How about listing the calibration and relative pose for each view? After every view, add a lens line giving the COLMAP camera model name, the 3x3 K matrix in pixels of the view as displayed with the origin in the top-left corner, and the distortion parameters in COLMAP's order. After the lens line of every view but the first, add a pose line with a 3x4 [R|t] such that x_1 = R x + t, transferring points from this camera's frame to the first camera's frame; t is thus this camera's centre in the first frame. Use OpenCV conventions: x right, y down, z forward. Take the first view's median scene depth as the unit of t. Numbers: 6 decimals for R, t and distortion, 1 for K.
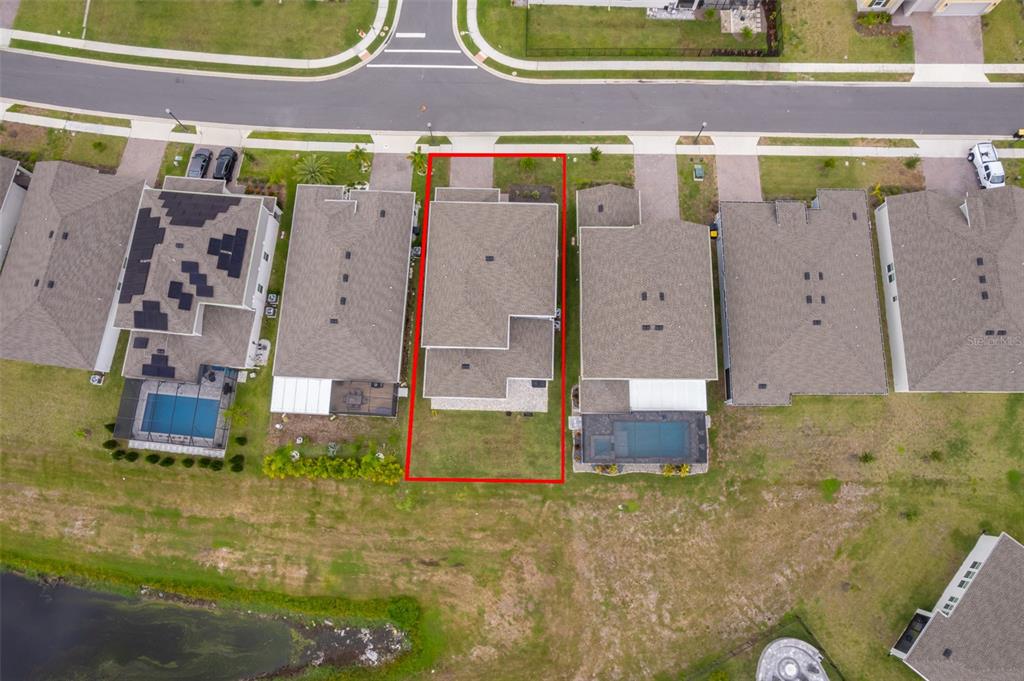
lens RADIAL K [[644.5, 0, 512.1], [0, 644.5, 343.1], [0, 0, 1]] dist [-0.041305, 0.024276]
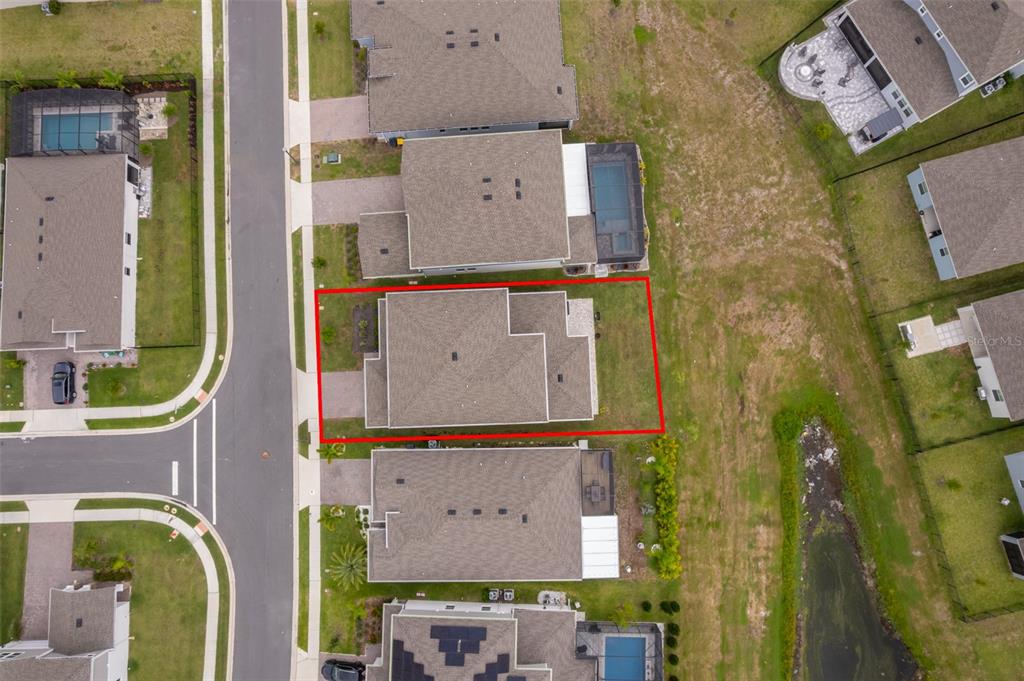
lens RADIAL K [[644.5, 0, 511.2], [0, 644.5, 347.9], [0, 0, 1]] dist [-0.041305, 0.024276]
pose [[-0.066870, -0.993204, 0.095262, -0.110356], [0.981749, -0.048459, 0.183906, -0.208536], [-0.178040, 0.105821, 0.978317, 0.042165]]
